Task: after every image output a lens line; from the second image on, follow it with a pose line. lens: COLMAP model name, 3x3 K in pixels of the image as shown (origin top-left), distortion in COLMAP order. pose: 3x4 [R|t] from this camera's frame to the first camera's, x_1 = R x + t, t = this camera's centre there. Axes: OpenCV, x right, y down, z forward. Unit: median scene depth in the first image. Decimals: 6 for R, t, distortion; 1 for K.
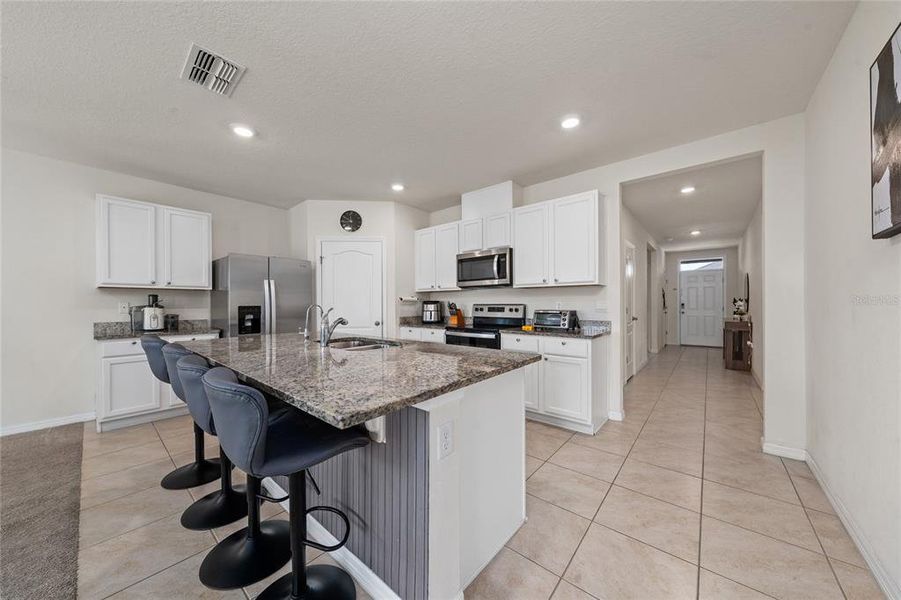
lens RADIAL K [[309.3, 0, 452.9], [0, 309.3, 304.3], [0, 0, 1]] dist [-0.001094, 0.000013]
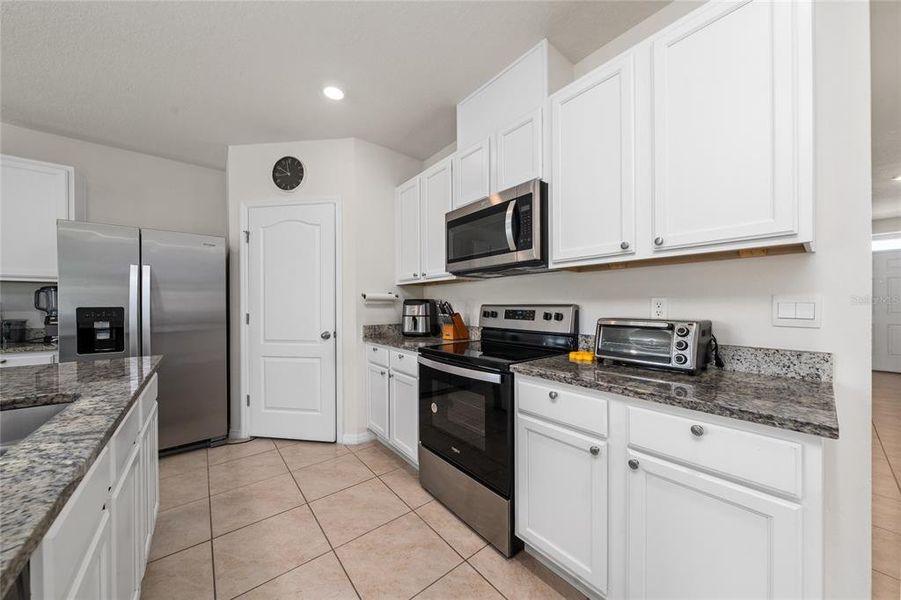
lens RADIAL K [[309.3, 0, 453.4], [0, 309.3, 305.1], [0, 0, 1]] dist [-0.001094, 0.000013]
pose [[0.983445, 0.000622, -0.181208, 0.138206], [-0.000750, 1.000000, -0.000640, 0.000666], [0.181208, 0.000765, 0.983445, 0.519999]]
